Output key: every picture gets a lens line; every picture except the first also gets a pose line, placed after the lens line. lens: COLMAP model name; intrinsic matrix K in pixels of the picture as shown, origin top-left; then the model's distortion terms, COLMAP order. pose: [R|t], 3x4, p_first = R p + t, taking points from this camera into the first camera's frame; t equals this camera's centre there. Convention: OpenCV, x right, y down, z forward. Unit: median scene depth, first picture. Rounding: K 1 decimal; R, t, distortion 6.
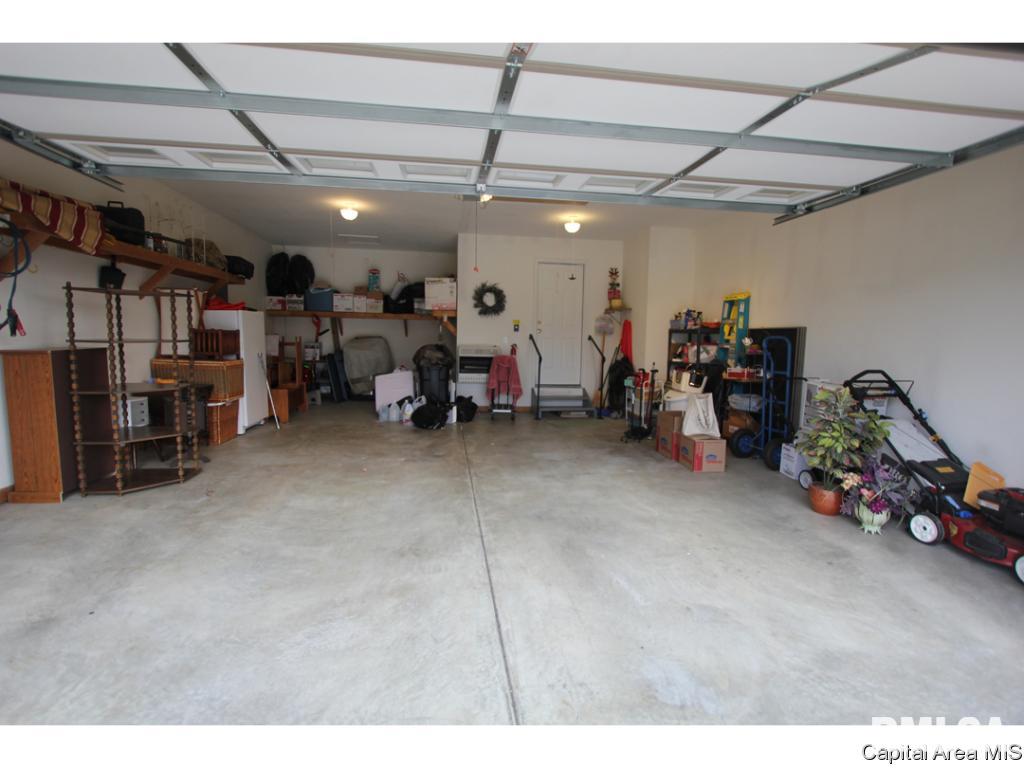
lens RADIAL K [[471.1, 0, 508.8], [0, 471.1, 383.5], [0, 0, 1]] dist [-0.014569, 0.000747]
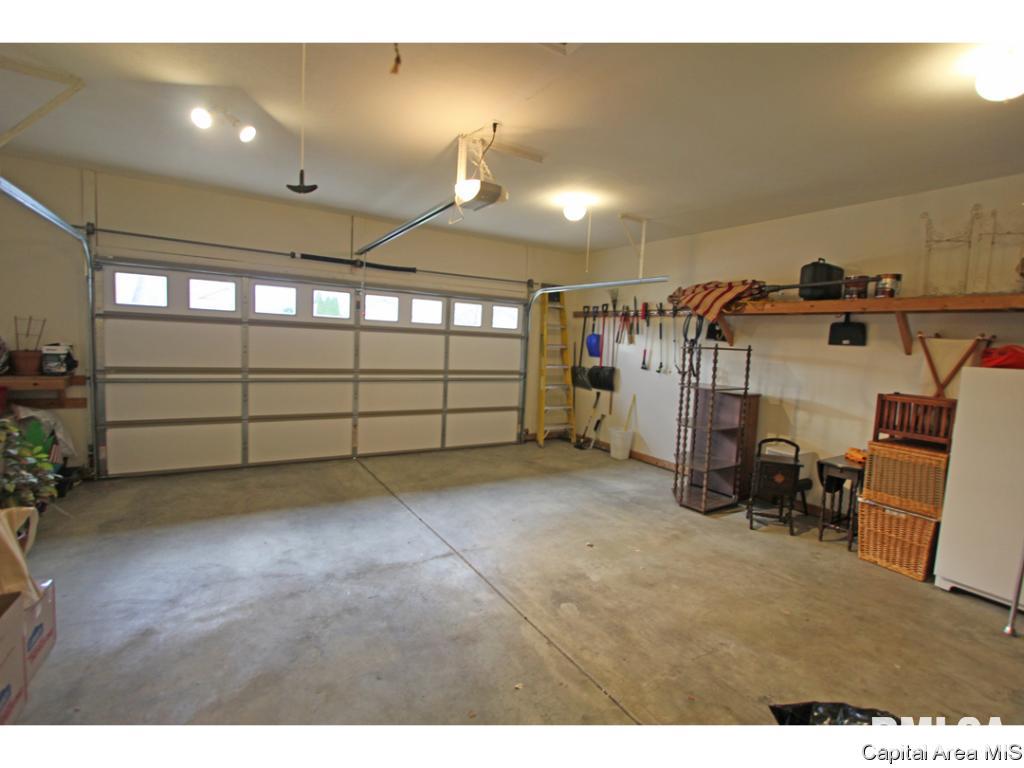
lens RADIAL K [[471.1, 0, 508.8], [0, 471.1, 383.5], [0, 0, 1]] dist [-0.014569, 0.000747]
pose [[-0.911611, -0.026310, -0.410211, 0.211837], [-0.106972, 0.978749, 0.174950, -0.278331], [0.396890, 0.203368, -0.895053, 2.022737]]
